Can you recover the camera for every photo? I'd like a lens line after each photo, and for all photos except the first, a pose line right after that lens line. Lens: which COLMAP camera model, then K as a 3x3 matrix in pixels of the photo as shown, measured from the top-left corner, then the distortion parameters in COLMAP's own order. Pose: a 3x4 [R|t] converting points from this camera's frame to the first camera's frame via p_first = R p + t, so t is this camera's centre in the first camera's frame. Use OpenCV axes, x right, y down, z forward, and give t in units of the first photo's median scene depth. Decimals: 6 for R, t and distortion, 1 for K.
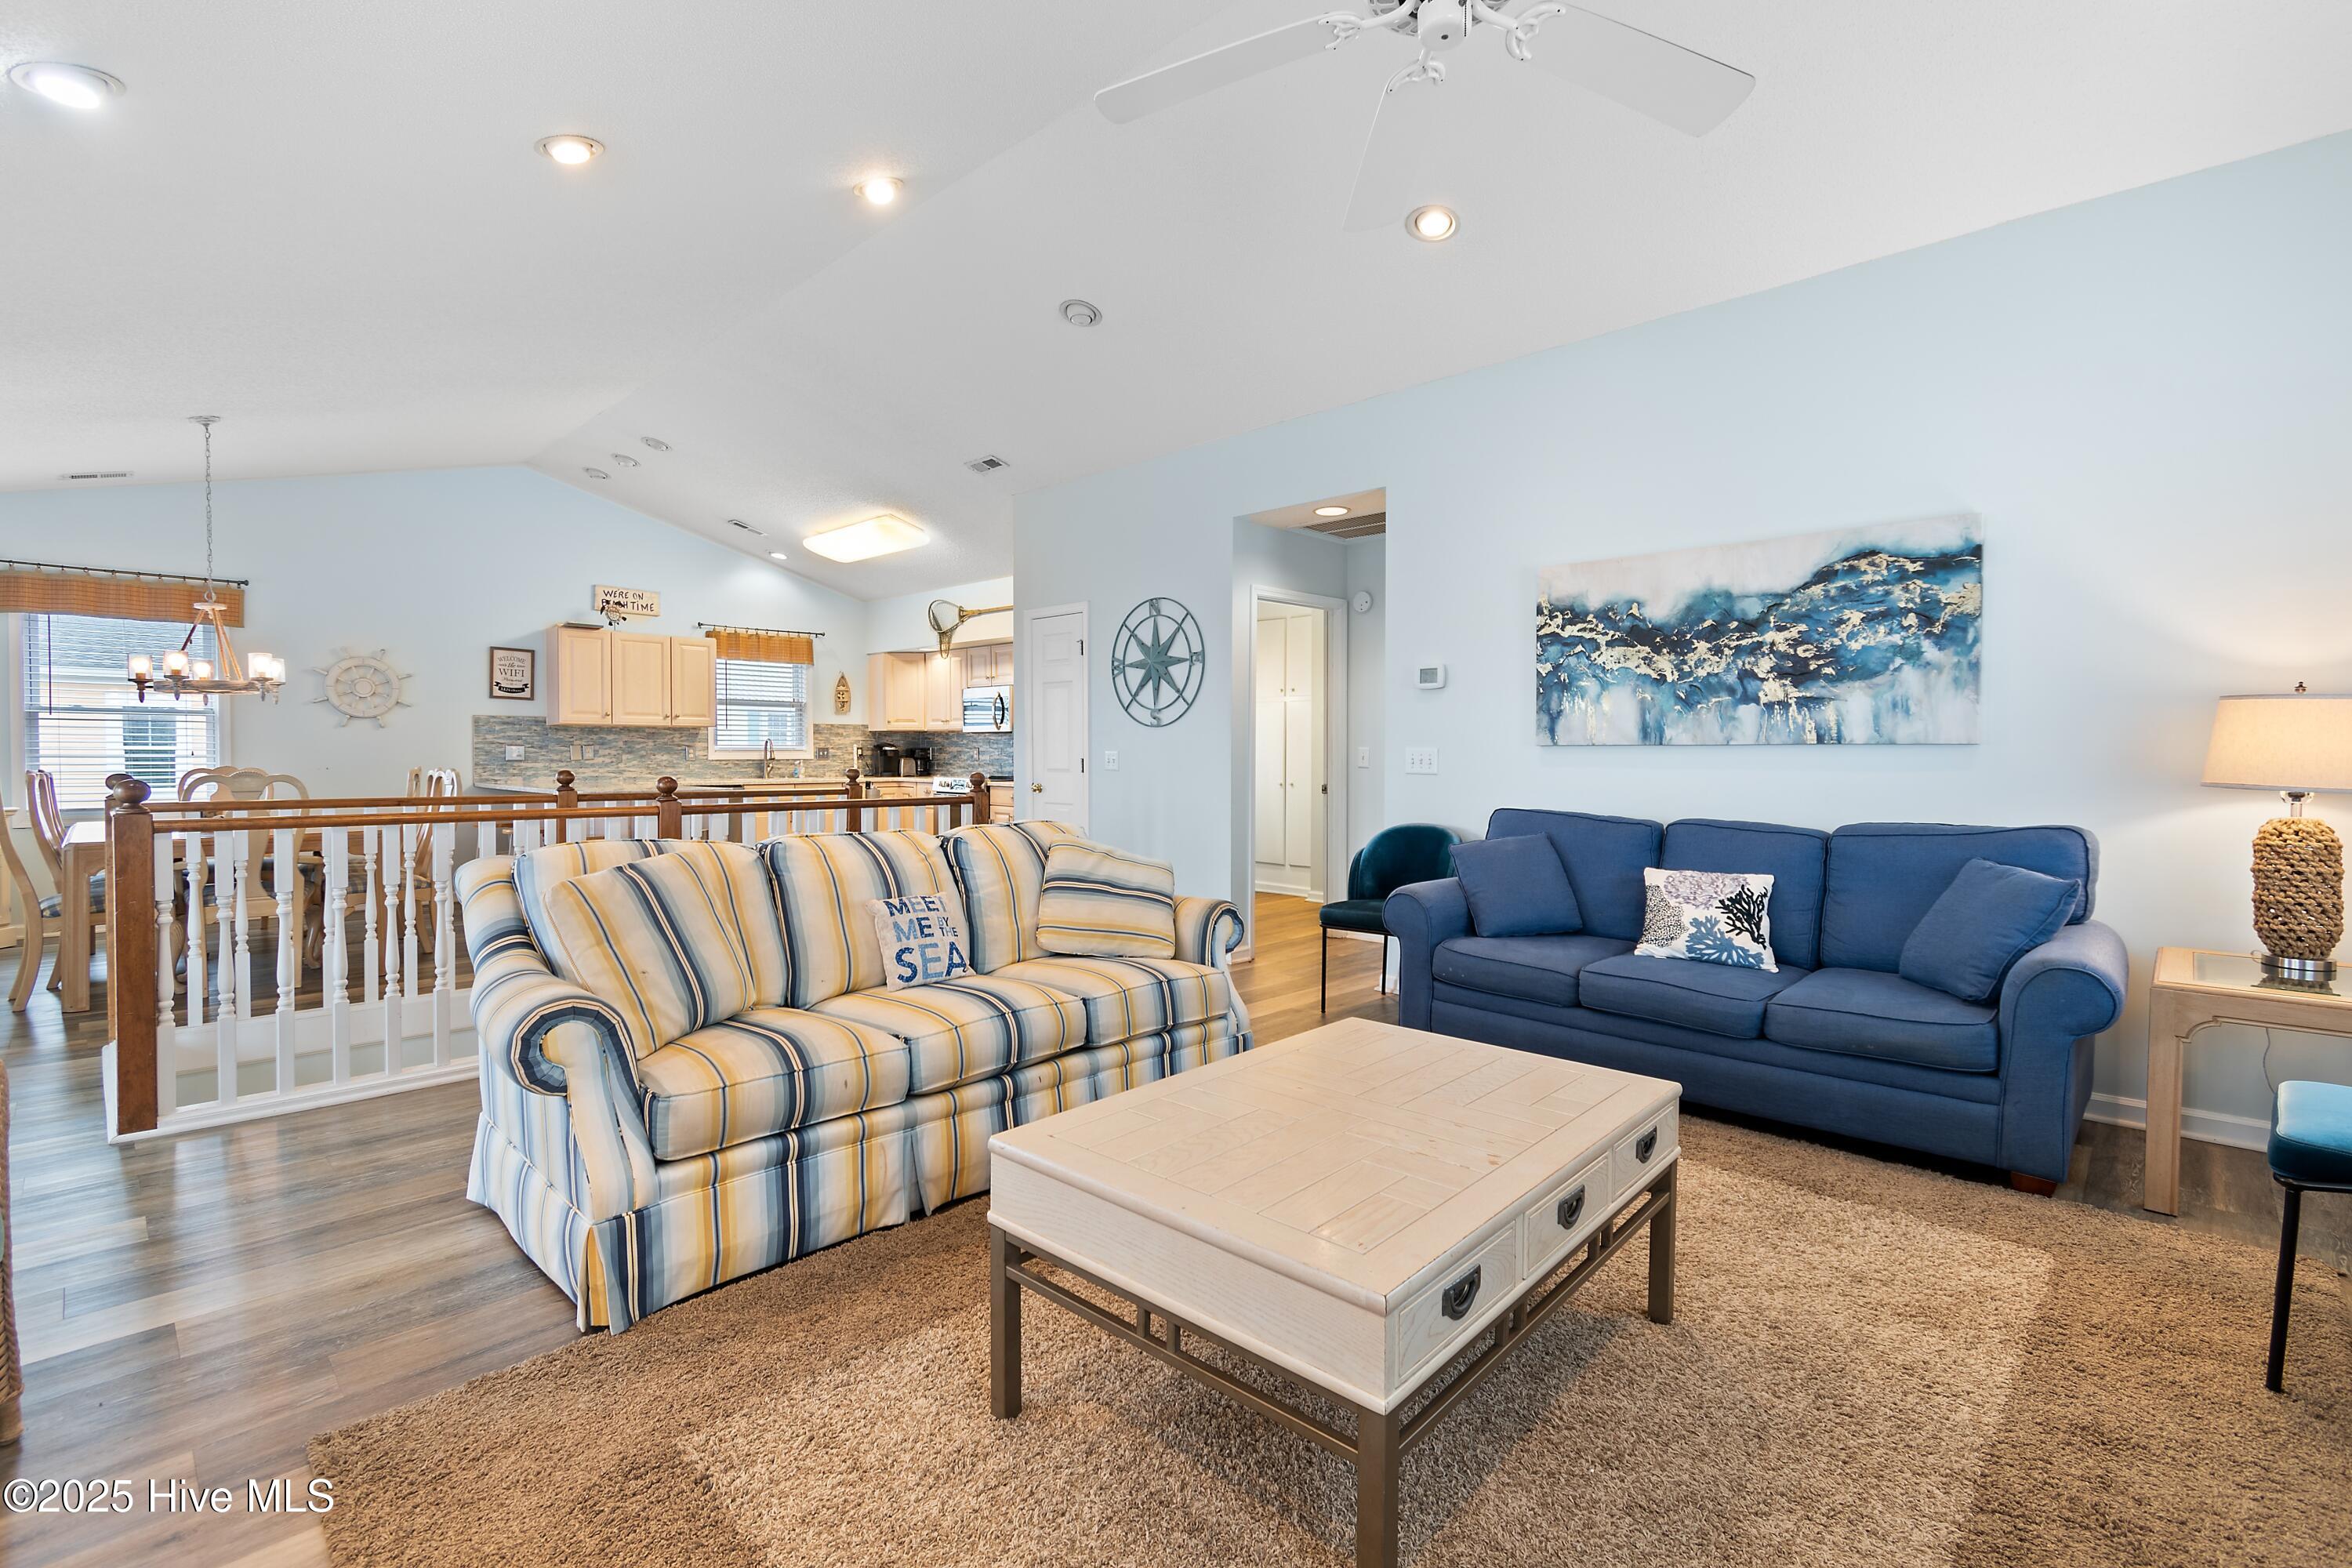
lens RADIAL K [[1043.0, 0, 1189.2], [0, 1043.0, 774.8], [0, 0, 1]] dist [0.007700, -0.004288]
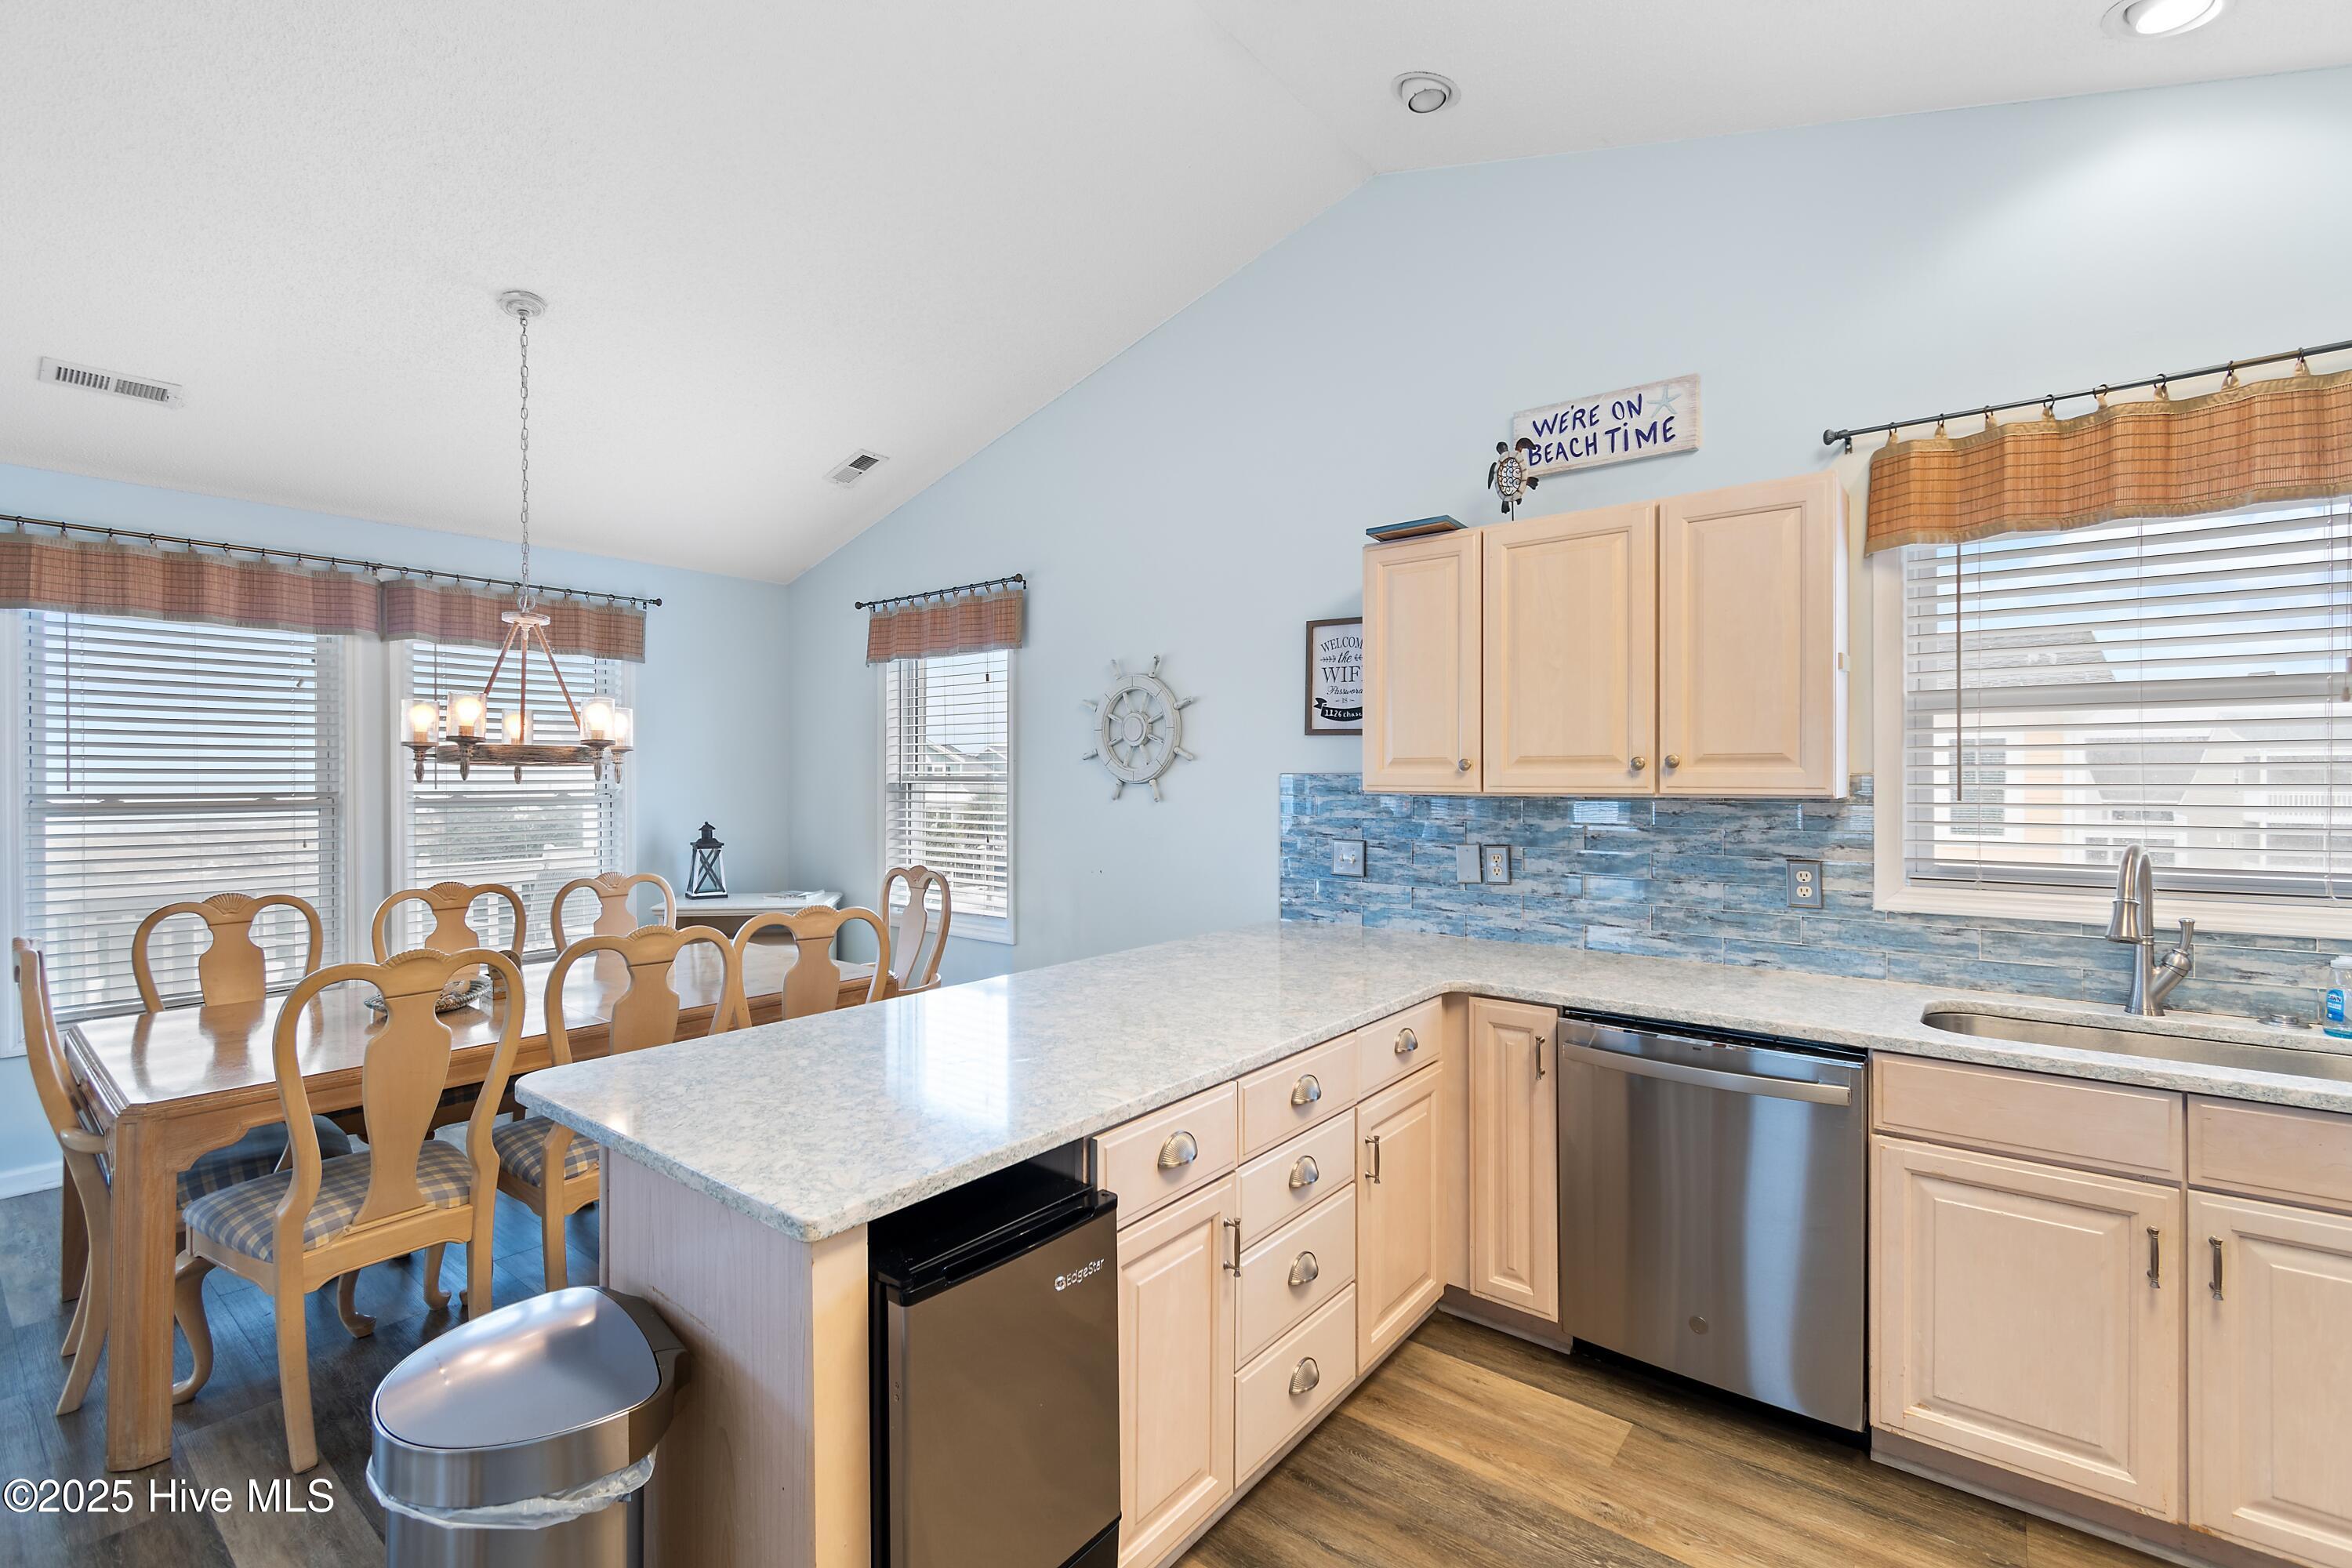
lens RADIAL K [[1043.0, 0, 1161.7], [0, 1043.0, 772.8], [0, 0, 1]] dist [0.007700, -0.004288]
pose [[0.083868, -0.005101, -0.996464, -0.219950], [-0.020310, 0.999770, -0.006827, -0.051503], [0.996270, 0.020811, 0.083745, 0.881684]]
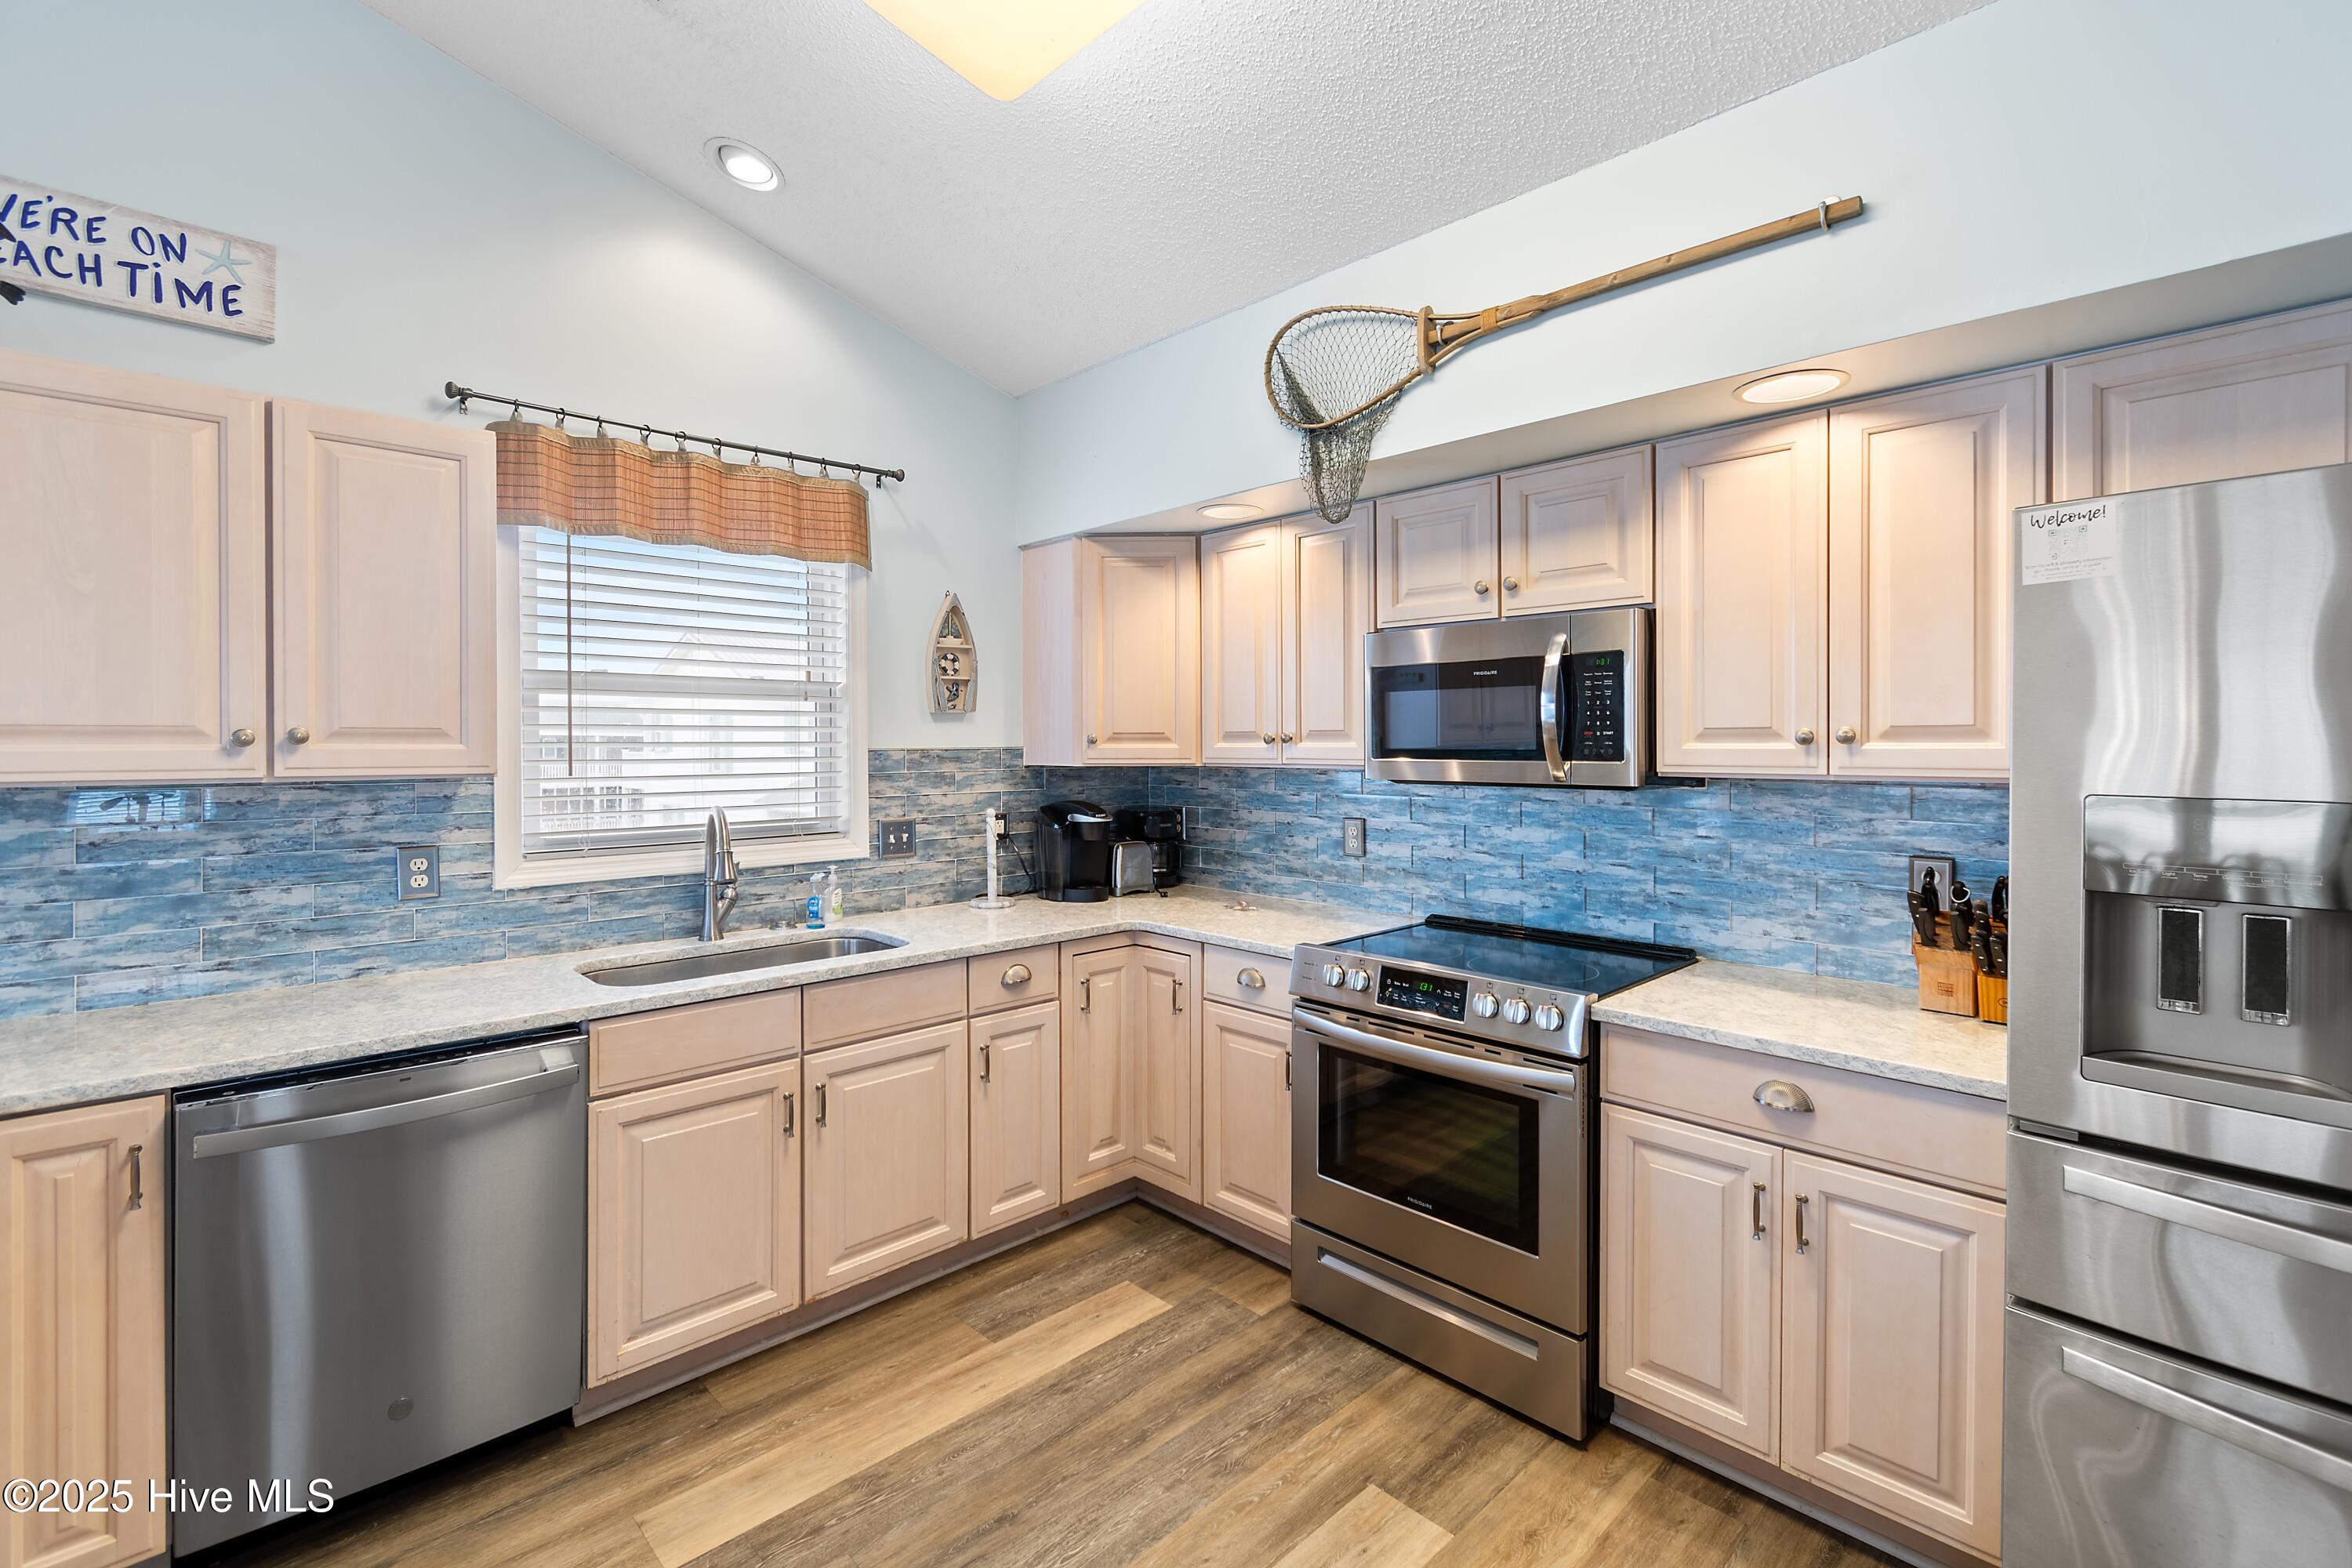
lens RADIAL K [[1043.0, 0, 1195.5], [0, 1043.0, 748.5], [0, 0, 1]] dist [0.007700, -0.004288]
pose [[0.999495, -0.005795, -0.031239, -0.300203], [0.005156, 0.999777, -0.020500, -0.050973], [0.031351, 0.020328, 0.999302, 0.820024]]
